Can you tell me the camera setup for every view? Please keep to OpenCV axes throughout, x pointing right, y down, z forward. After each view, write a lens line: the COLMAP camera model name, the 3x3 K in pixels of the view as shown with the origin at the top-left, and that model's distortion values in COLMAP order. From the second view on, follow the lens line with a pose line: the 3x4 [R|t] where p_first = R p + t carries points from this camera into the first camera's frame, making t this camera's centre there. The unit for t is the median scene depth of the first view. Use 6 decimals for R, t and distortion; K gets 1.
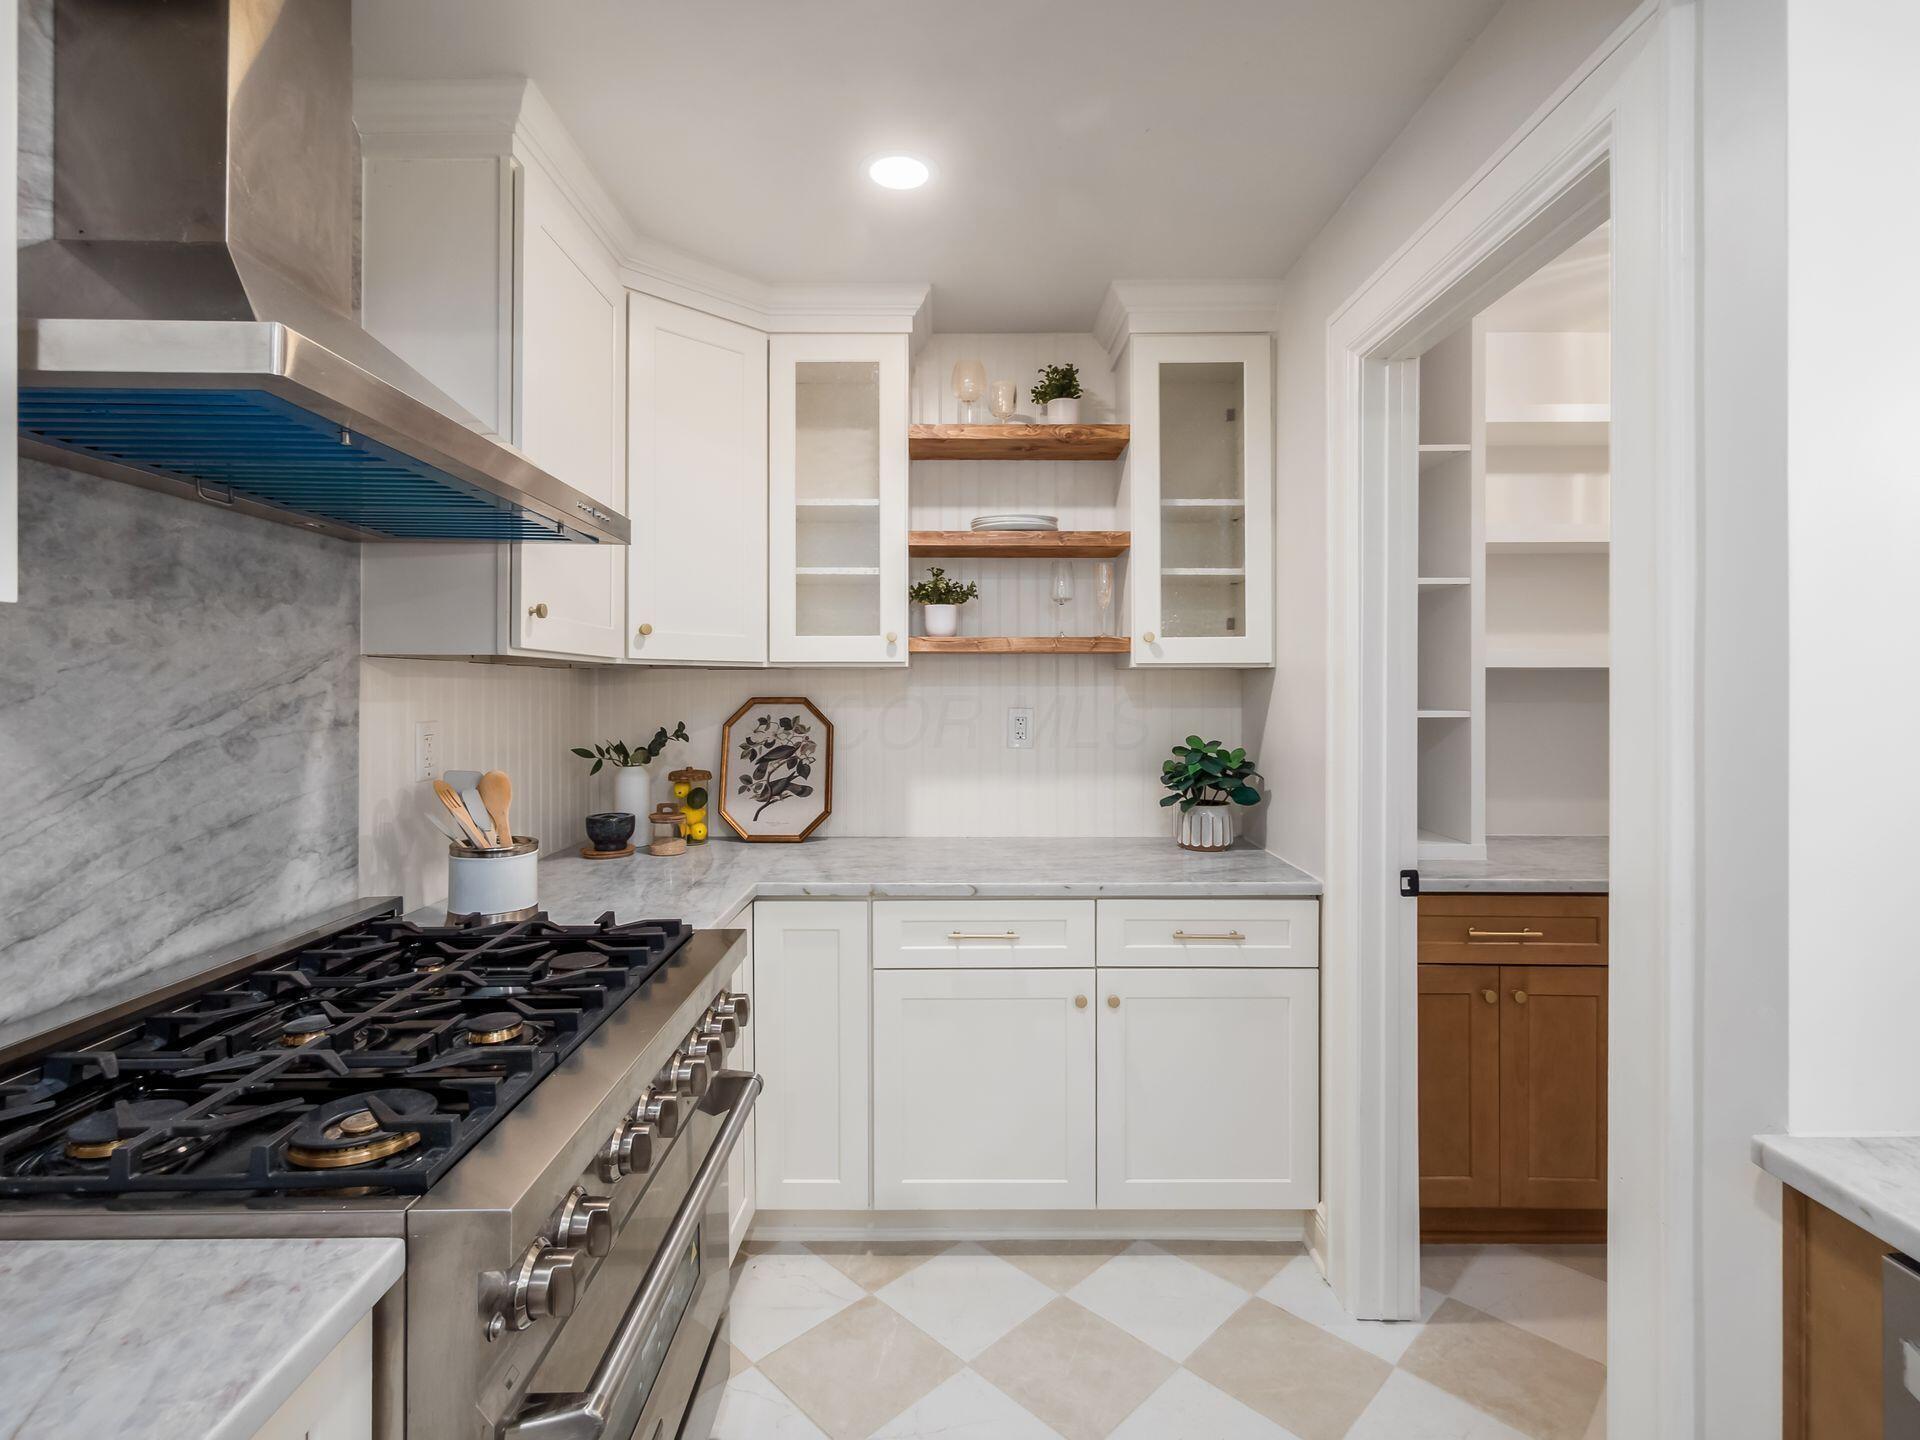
lens RADIAL K [[921.4, 0, 962.5], [0, 921.4, 688.7], [0, 0, 1]] dist [-0.001623, -0.000106]
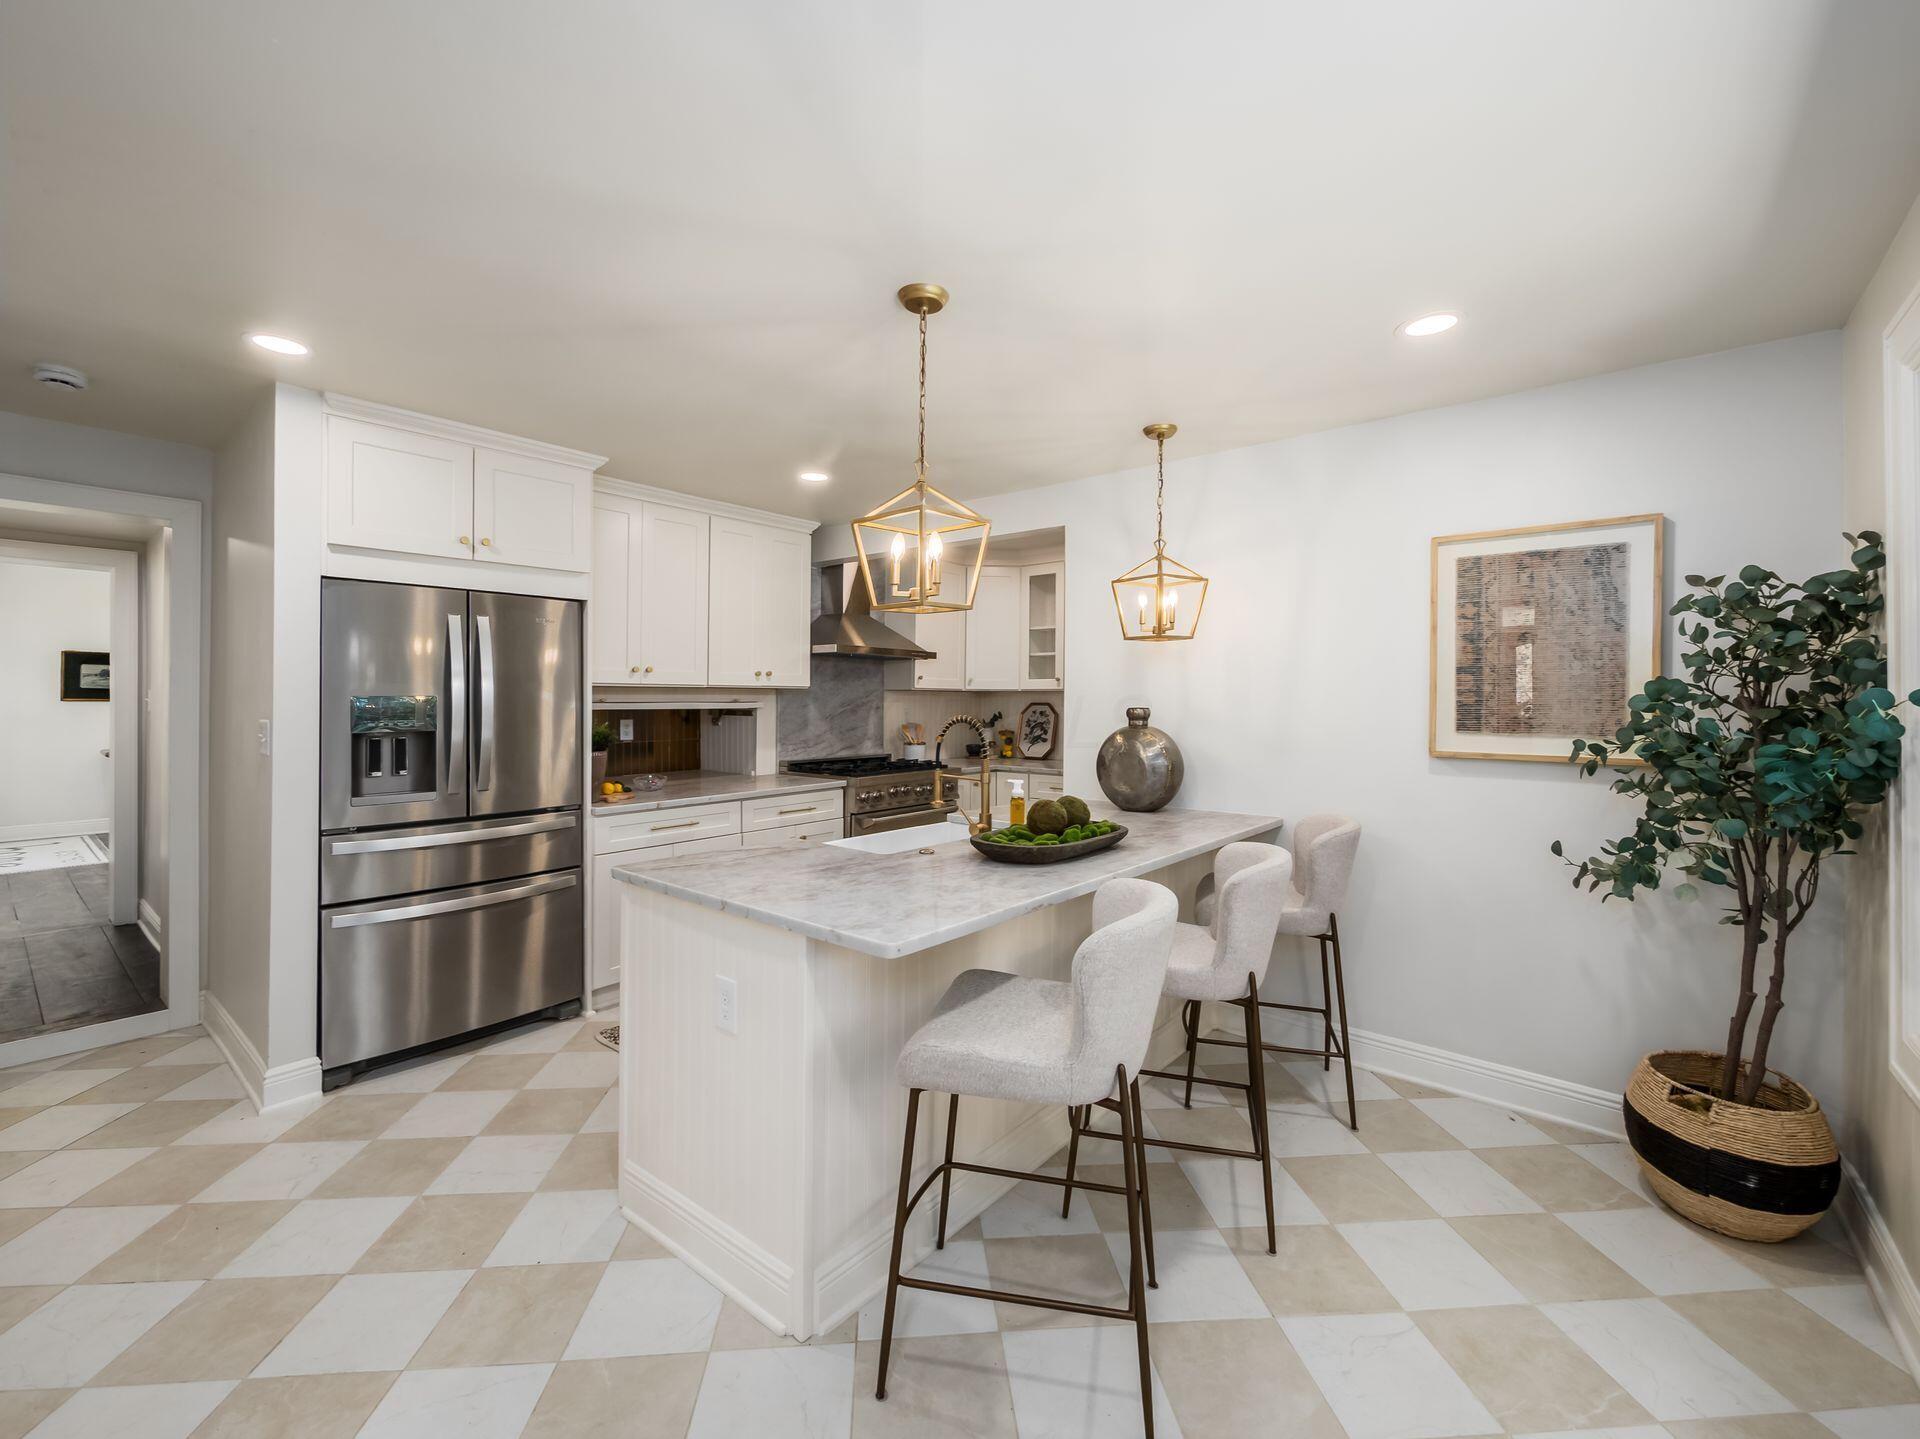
lens RADIAL K [[811.9, 0, 958.3], [0, 811.9, 696.5], [0, 0, 1]] dist [-0.000261, 0.000544]
pose [[0.764840, 0.000572, -0.644220, 1.339788], [-0.003062, 0.999992, -0.002748, -0.001343], [0.644213, 0.004075, 0.764836, -1.054464]]
